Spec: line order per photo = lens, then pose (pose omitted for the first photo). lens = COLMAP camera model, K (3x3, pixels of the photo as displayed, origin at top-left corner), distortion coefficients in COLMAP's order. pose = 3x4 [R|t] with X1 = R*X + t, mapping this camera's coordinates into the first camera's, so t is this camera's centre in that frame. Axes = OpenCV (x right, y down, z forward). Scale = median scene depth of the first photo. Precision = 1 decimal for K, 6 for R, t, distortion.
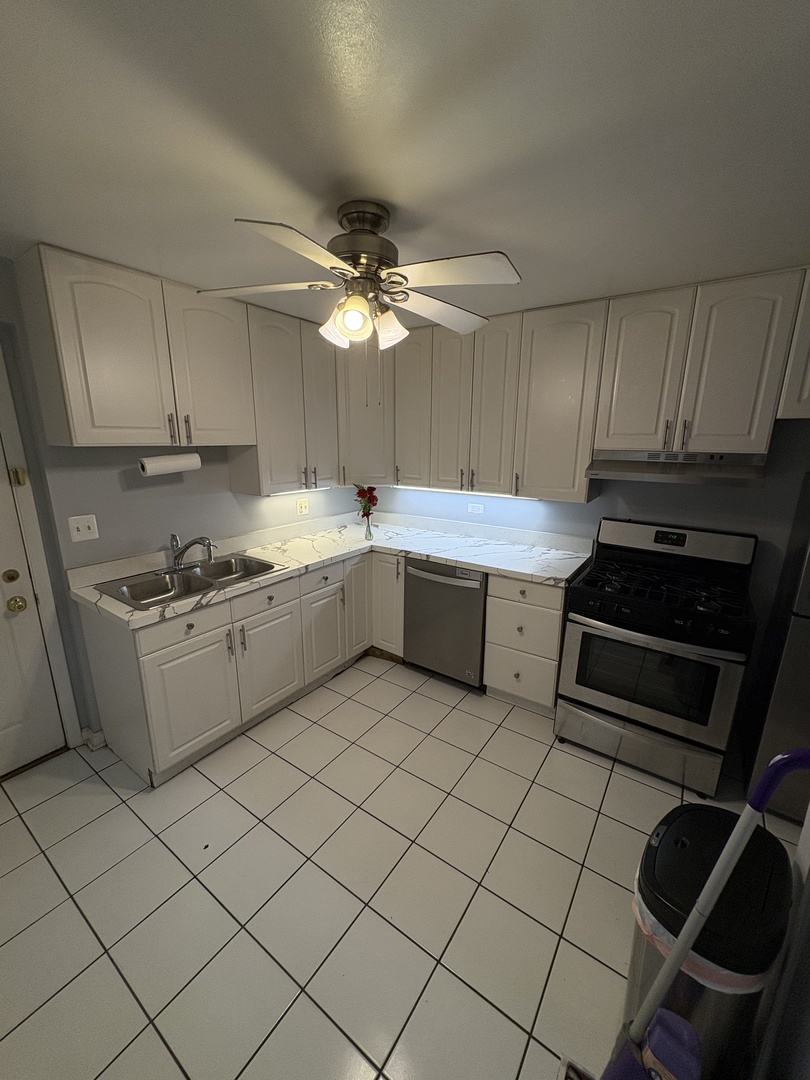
lens RADIAL K [[433.3, 0, 405.0], [0, 433.3, 540.1], [0, 0, 1]] dist [-0.000366, 0.000078]
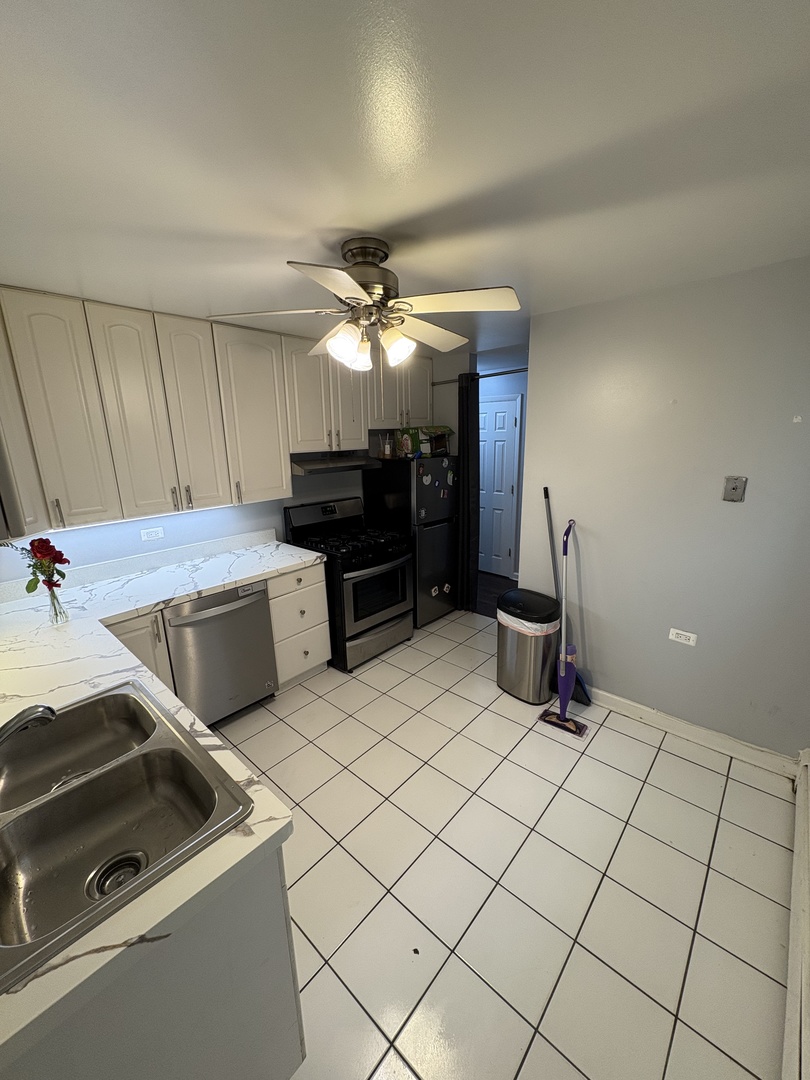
lens RADIAL K [[433.3, 0, 405.2], [0, 433.3, 541.1], [0, 0, 1]] dist [-0.000366, 0.000078]
pose [[0.117984, -0.256118, 0.959418, -0.726952], [0.255317, 0.941509, 0.219939, -0.148688], [-0.959632, 0.219007, 0.176475, 0.479942]]
